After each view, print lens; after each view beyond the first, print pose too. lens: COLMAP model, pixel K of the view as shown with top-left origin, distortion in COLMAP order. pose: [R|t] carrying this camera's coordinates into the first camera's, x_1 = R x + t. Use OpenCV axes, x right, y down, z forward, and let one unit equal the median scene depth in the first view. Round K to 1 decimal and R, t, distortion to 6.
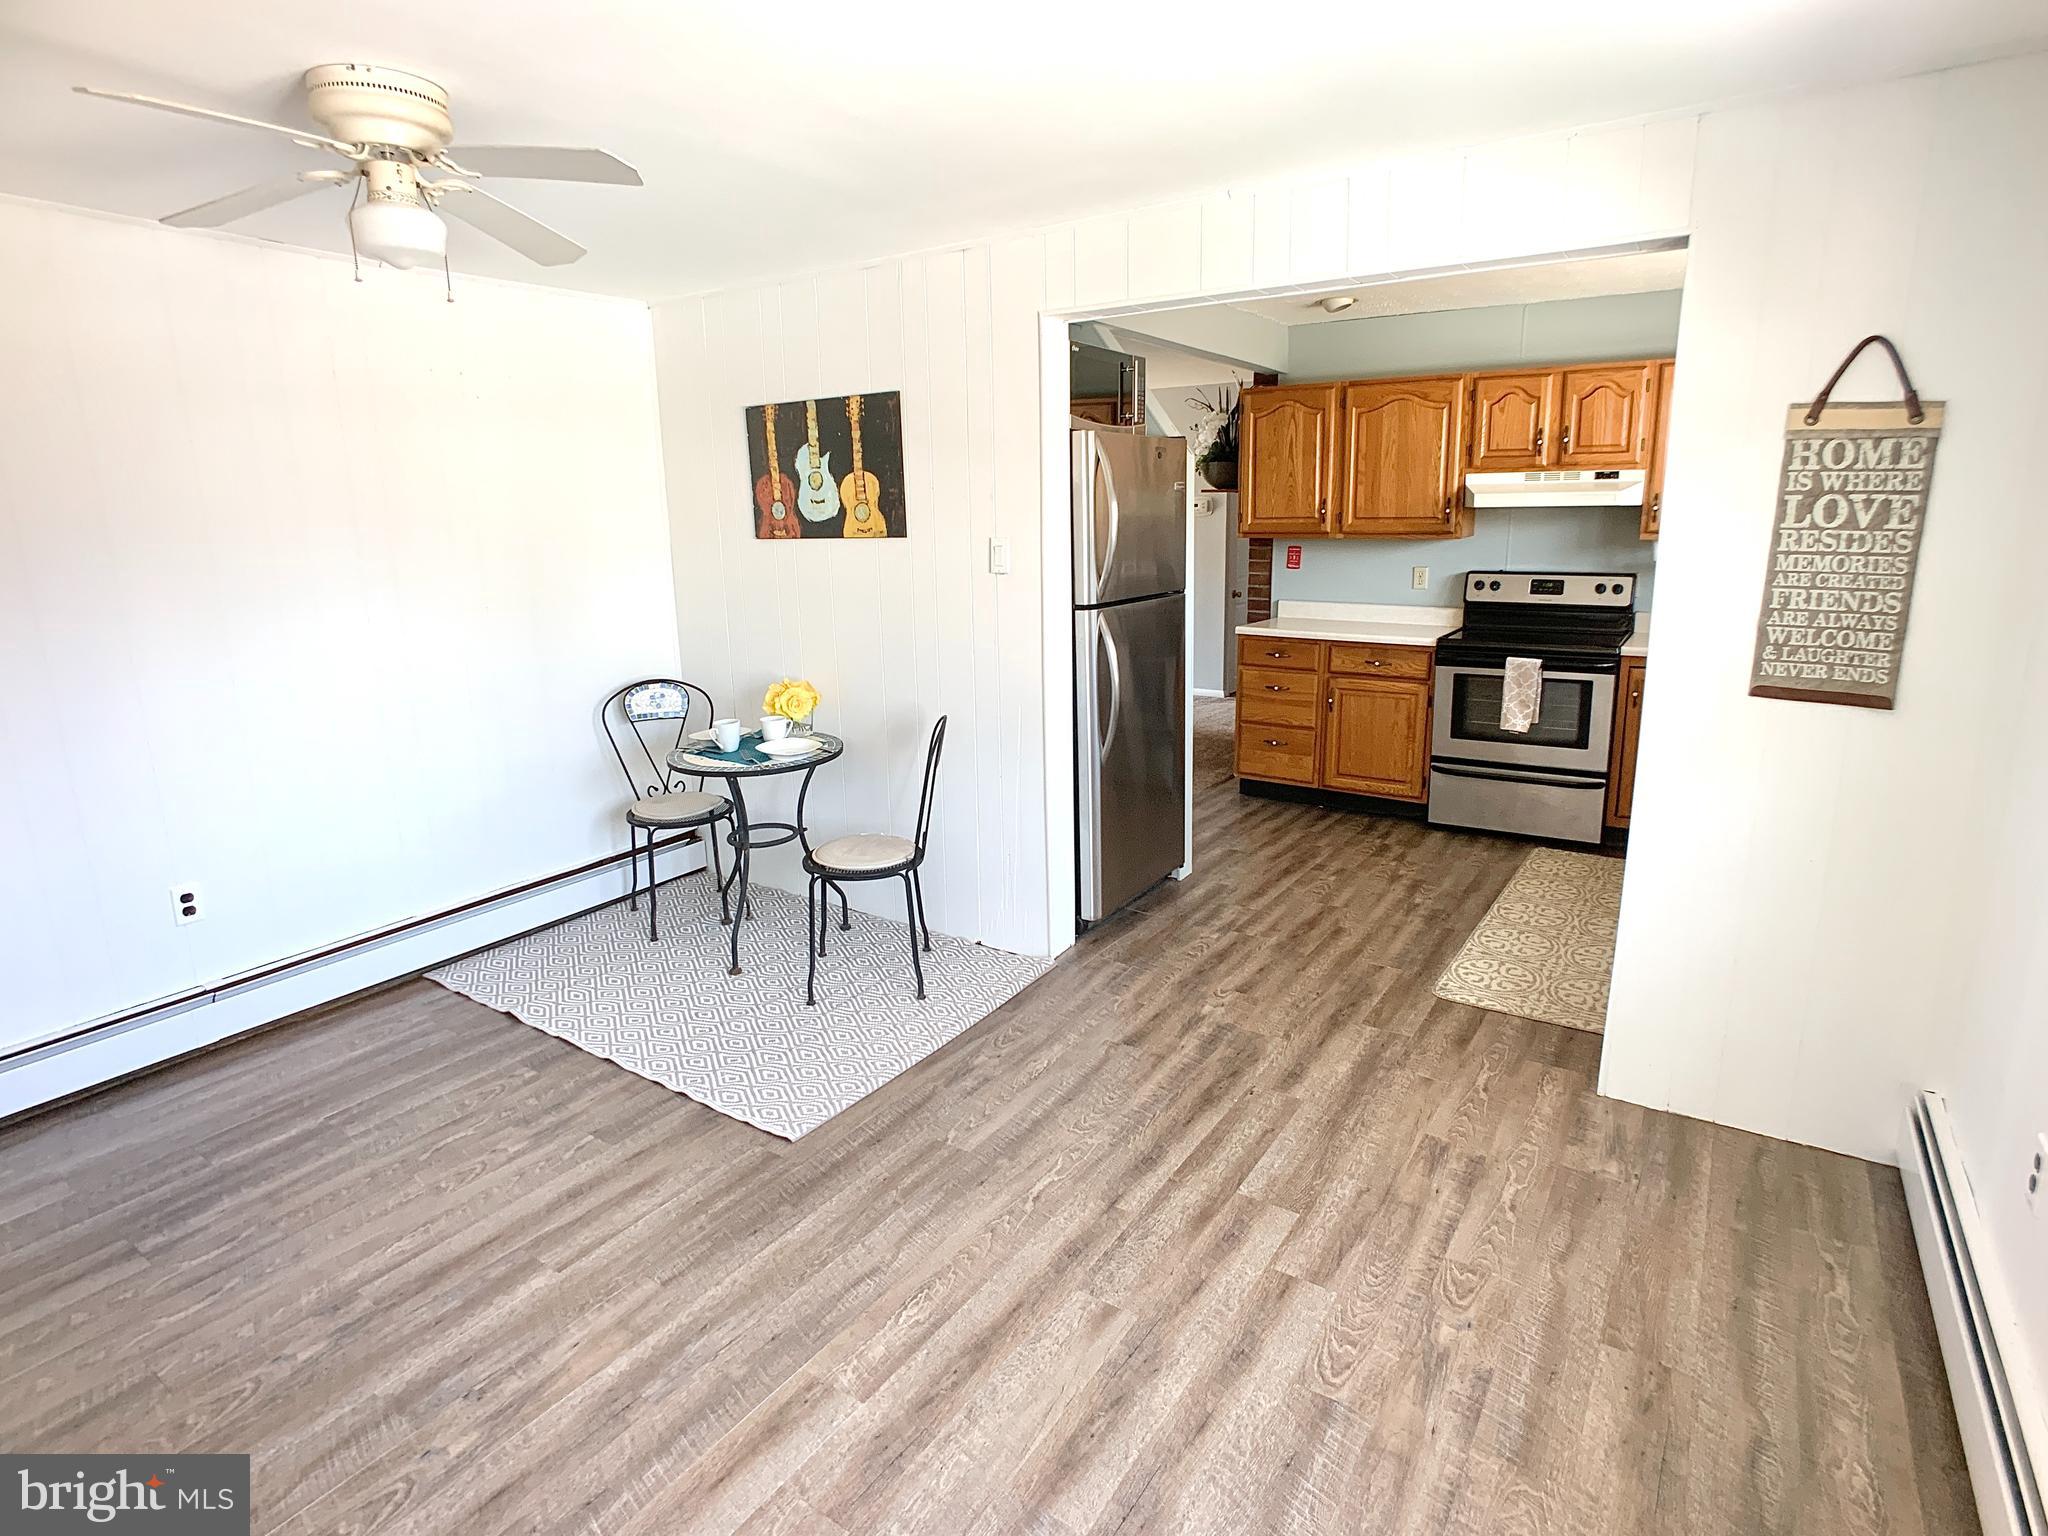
lens RADIAL K [[1069.5, 0, 1034.6], [0, 1069.5, 744.5], [0, 0, 1]] dist [-0.032528, -0.000585]
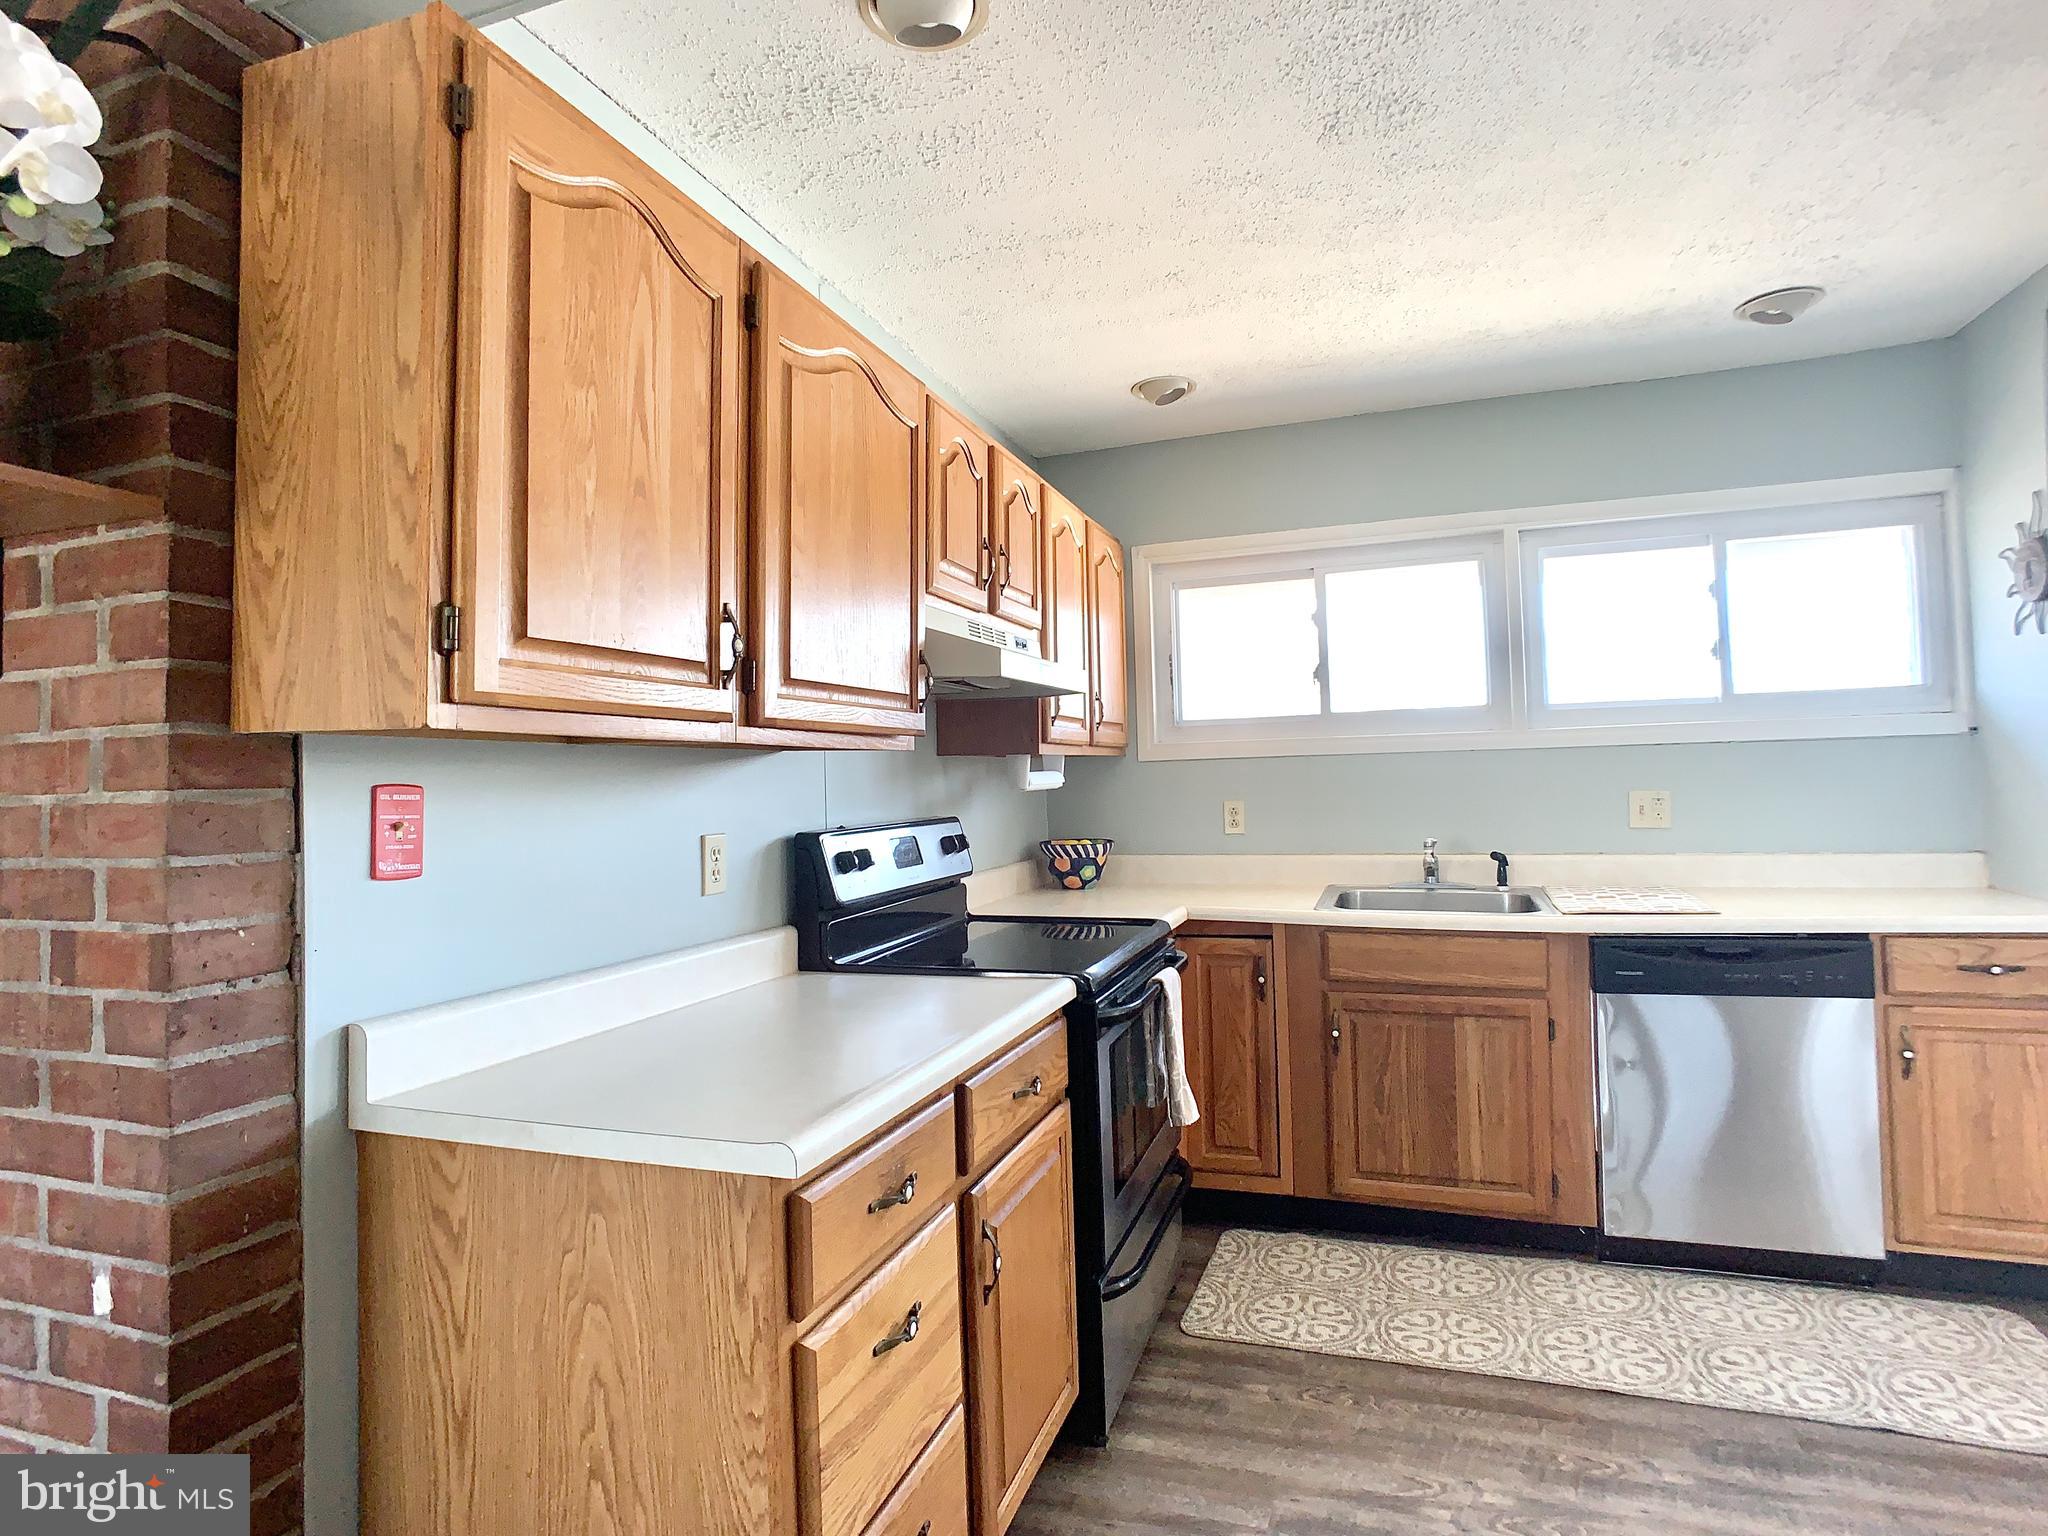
lens RADIAL K [[1069.5, 0, 1034.6], [0, 1069.5, 744.5], [0, 0, 1]] dist [-0.032528, -0.000585]
pose [[-0.237998, 0.052487, 0.969846, -0.028822], [0.236141, 0.971704, 0.005361, -0.257382], [-0.942122, 0.230296, -0.243658, 1.457127]]
